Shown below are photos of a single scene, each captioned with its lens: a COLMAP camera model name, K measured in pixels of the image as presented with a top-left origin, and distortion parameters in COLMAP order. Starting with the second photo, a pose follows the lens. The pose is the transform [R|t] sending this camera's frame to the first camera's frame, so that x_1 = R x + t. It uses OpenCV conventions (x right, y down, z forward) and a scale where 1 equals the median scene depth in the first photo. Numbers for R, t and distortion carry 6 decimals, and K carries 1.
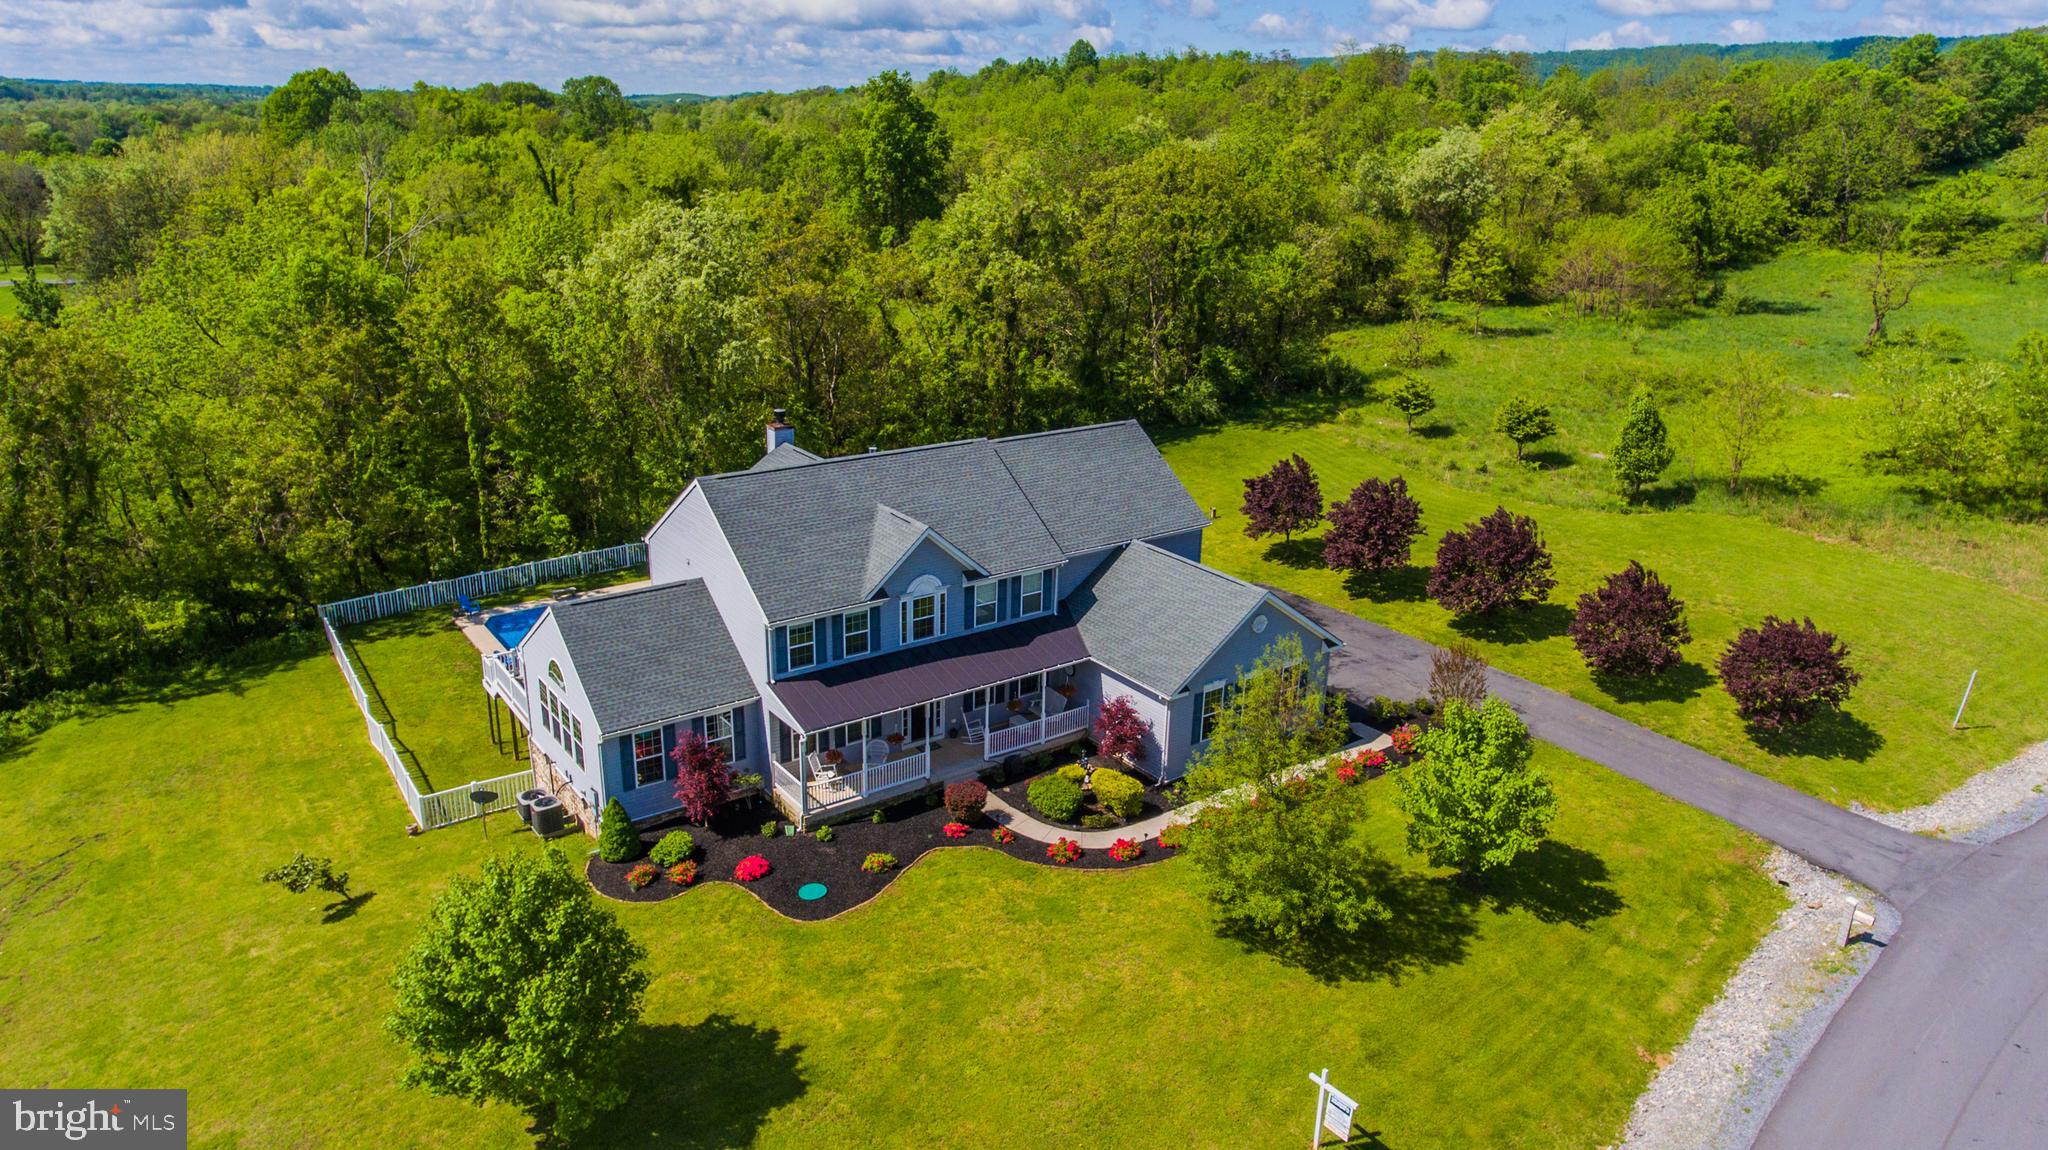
lens RADIAL K [[1400.3, 0, 1024.0], [0, 1400.3, 575.0], [0, 0, 1]] dist [-0.003295, -0.000436]
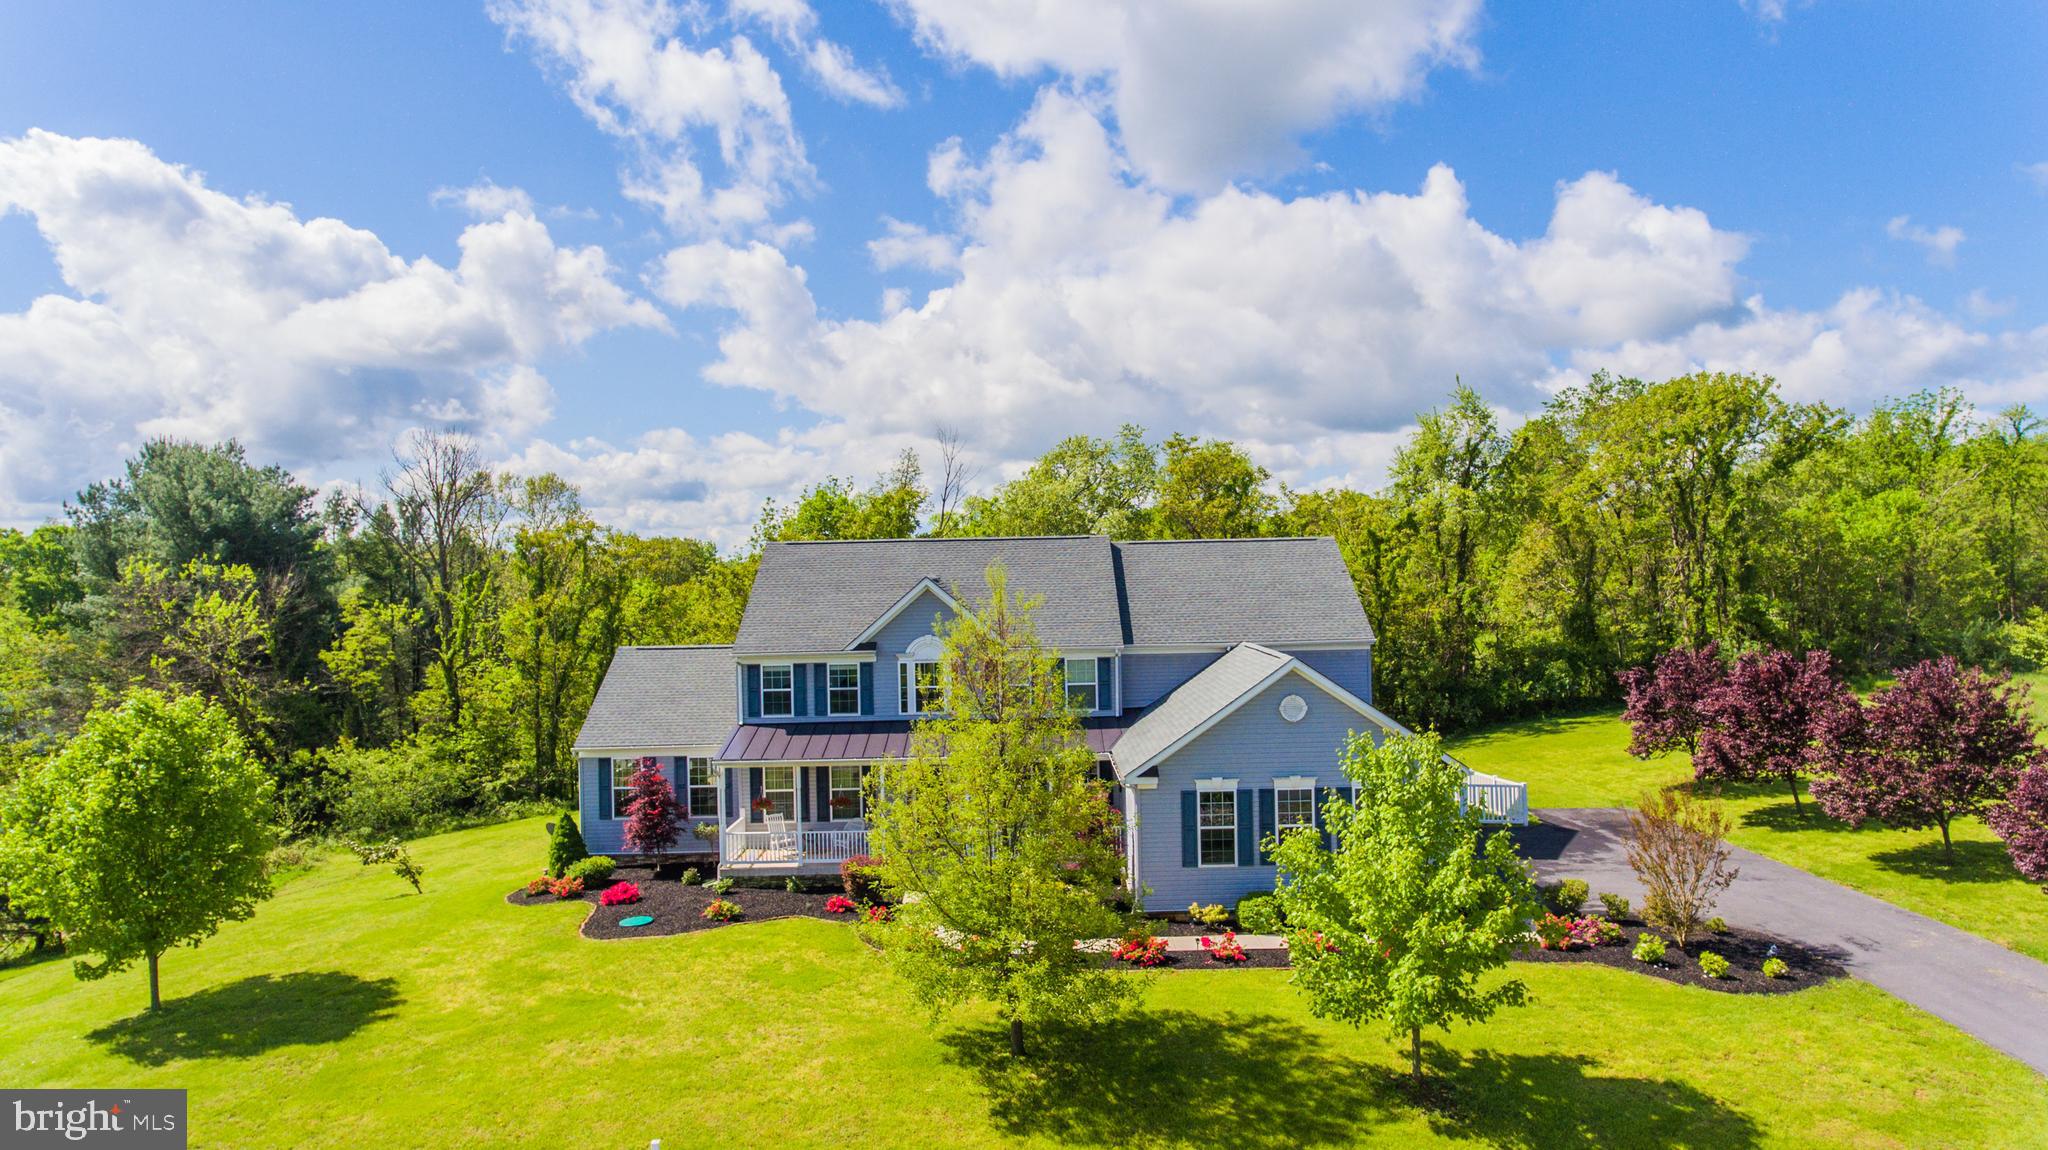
lens RADIAL K [[1237.6, 0, 1028.0], [0, 1237.6, 583.6], [0, 0, 1]] dist [0.026321, -0.029986]
pose [[0.790175, -0.023625, -0.612426, 0.435940], [-0.158284, 0.957490, -0.241160, 0.139506], [0.592090, 0.287496, 0.752845, 0.405441]]
